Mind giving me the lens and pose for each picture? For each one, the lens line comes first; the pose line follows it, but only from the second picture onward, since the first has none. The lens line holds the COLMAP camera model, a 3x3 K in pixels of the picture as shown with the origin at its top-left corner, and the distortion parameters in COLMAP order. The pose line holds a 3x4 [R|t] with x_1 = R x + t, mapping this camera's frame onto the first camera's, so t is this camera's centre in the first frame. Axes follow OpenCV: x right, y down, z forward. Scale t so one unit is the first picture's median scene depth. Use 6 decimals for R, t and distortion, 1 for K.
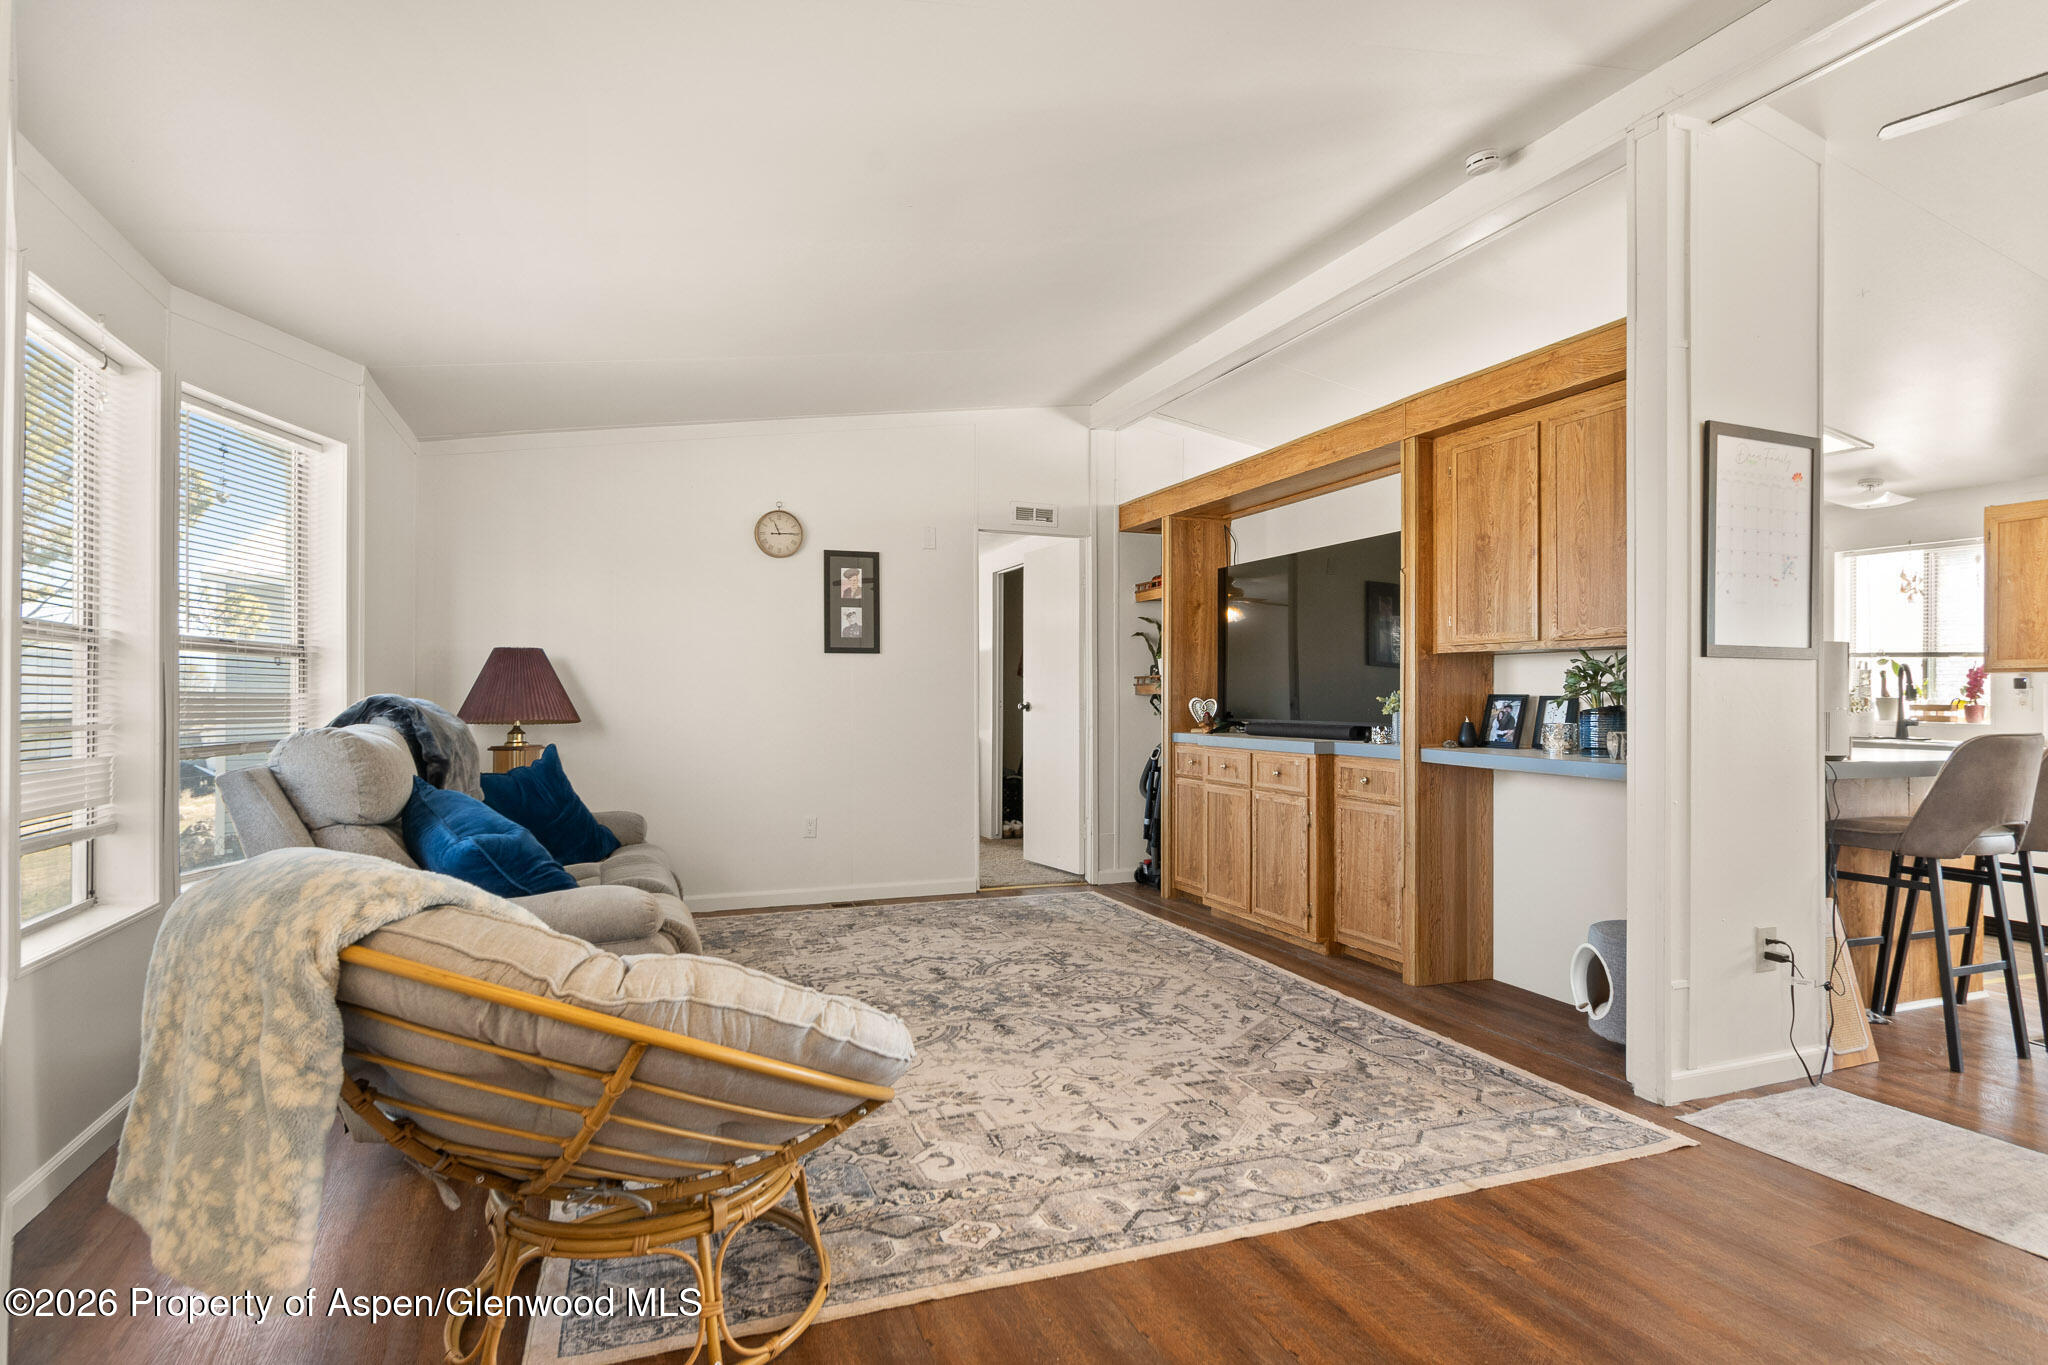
lens RADIAL K [[1052.5, 0, 1016.8], [0, 1052.5, 688.6], [0, 0, 1]] dist [0.001668, -0.004037]
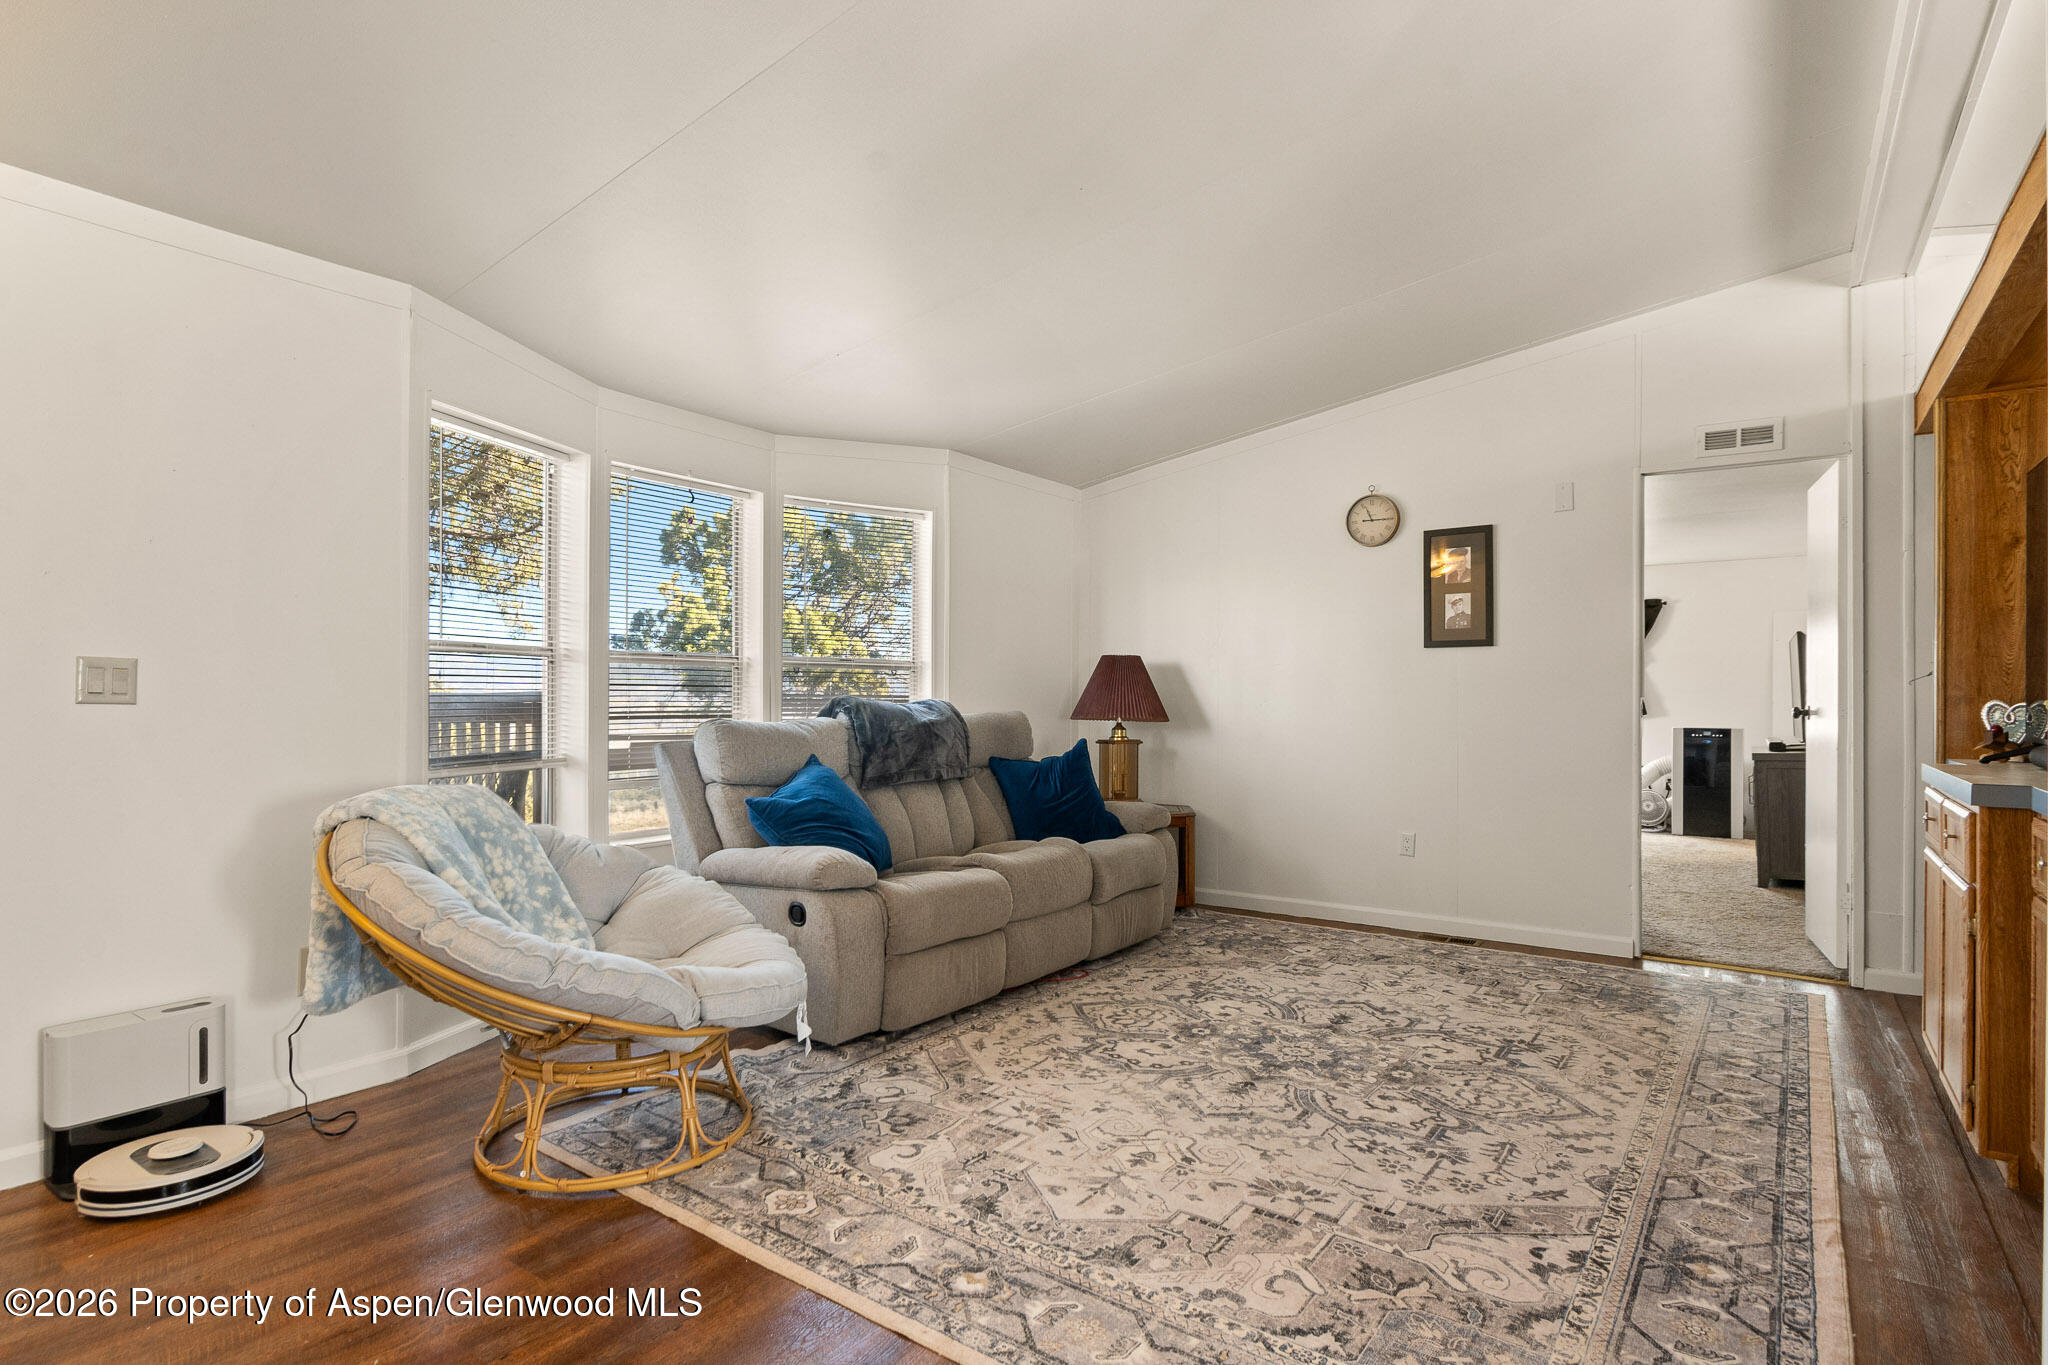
lens RADIAL K [[1052.5, 0, 1009.0], [0, 1052.5, 690.8], [0, 0, 1]] dist [0.001668, -0.004037]
pose [[0.541503, -0.003820, -0.840690, 0.570612], [0.006348, 0.999980, -0.000455, 0.000228], [0.840675, -0.005091, 0.541516, 0.356481]]
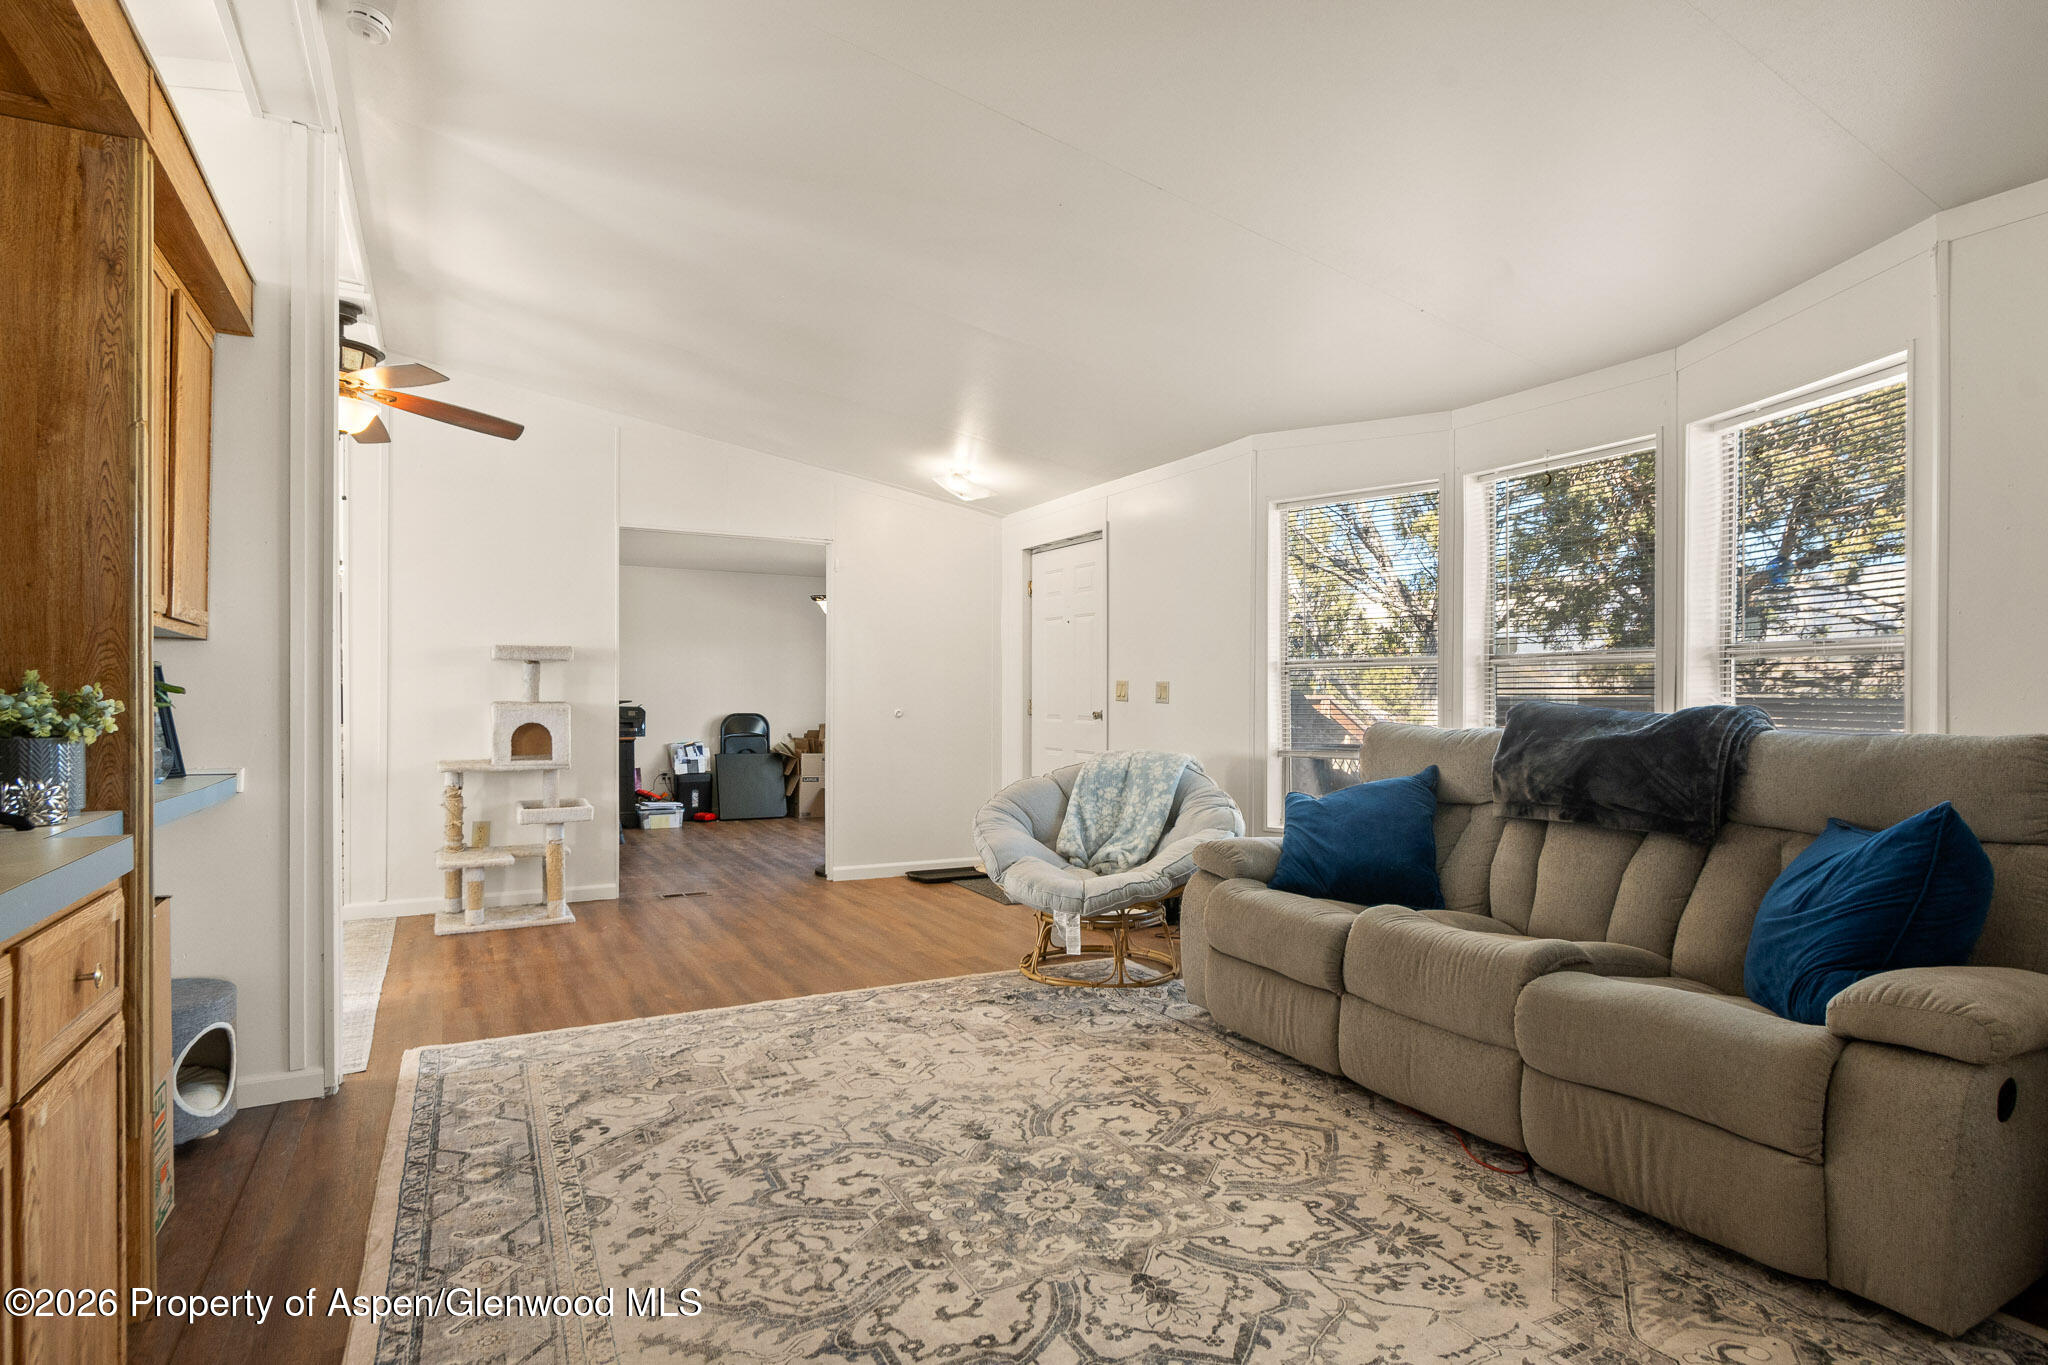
lens RADIAL K [[1052.5, 0, 1018.0], [0, 1052.5, 693.1], [0, 0, 1]] dist [0.001668, -0.004037]
pose [[-0.992830, -0.003186, -0.119488, 0.047528], [-0.001477, 0.999895, -0.014385, 0.012255], [0.119522, -0.014106, -0.992731, 1.670949]]
